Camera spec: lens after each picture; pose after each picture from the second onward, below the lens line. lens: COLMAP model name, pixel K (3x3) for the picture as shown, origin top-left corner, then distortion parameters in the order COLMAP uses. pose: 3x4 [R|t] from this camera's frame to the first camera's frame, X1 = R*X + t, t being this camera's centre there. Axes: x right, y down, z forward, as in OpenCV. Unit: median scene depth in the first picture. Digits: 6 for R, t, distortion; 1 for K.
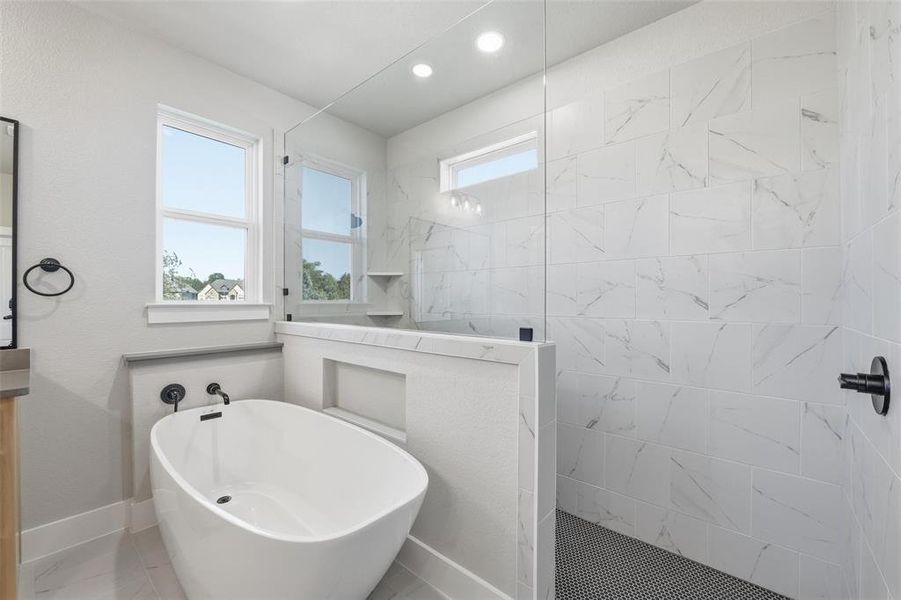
lens RADIAL K [[360.1, 0, 452.1], [0, 360.1, 299.7], [0, 0, 1]] dist [-0.009953, 0.000568]
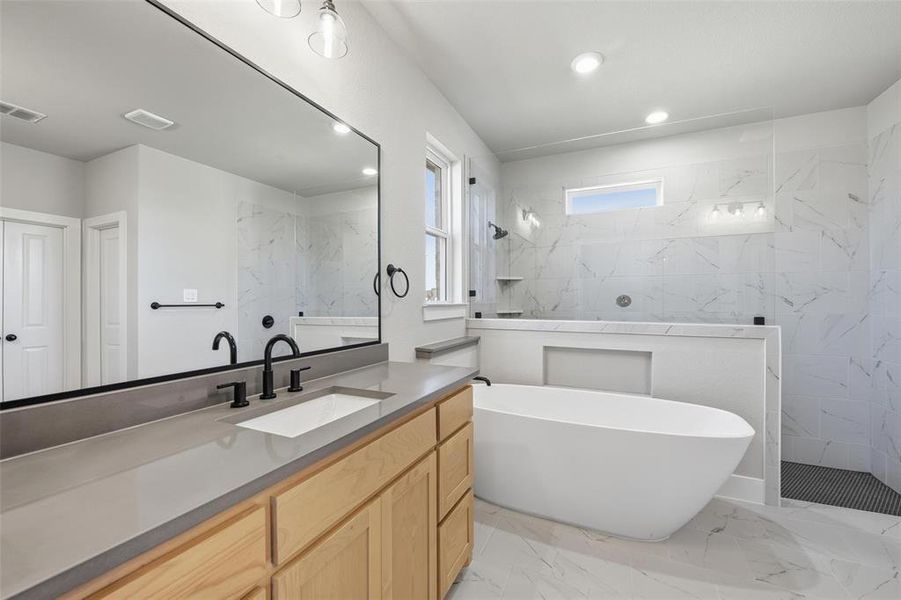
lens RADIAL K [[360.1, 0, 454.8], [0, 360.1, 300.0], [0, 0, 1]] dist [-0.009953, 0.000568]
pose [[0.965134, 0.000525, 0.261755, -0.994435], [-0.000726, 1.000000, 0.000671, -0.001259], [-0.261754, -0.000837, 0.965134, -0.146558]]
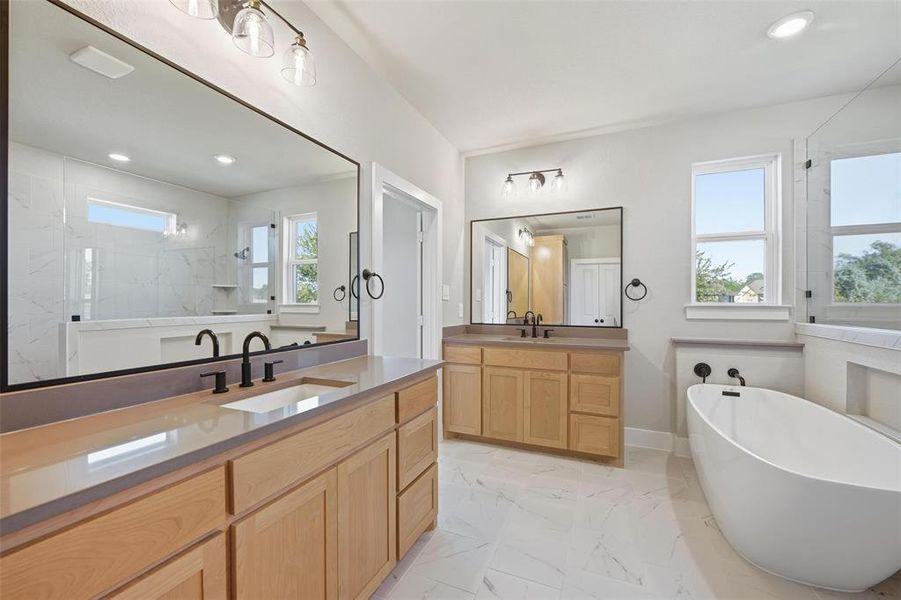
lens RADIAL K [[360.1, 0, 455.8], [0, 360.1, 302.2], [0, 0, 1]] dist [-0.009953, 0.000568]
pose [[0.284267, -0.000298, -0.958745, 0.268603], [0.002475, 0.999997, 0.000423, -0.002746], [0.958742, -0.002493, 0.284267, -0.297789]]
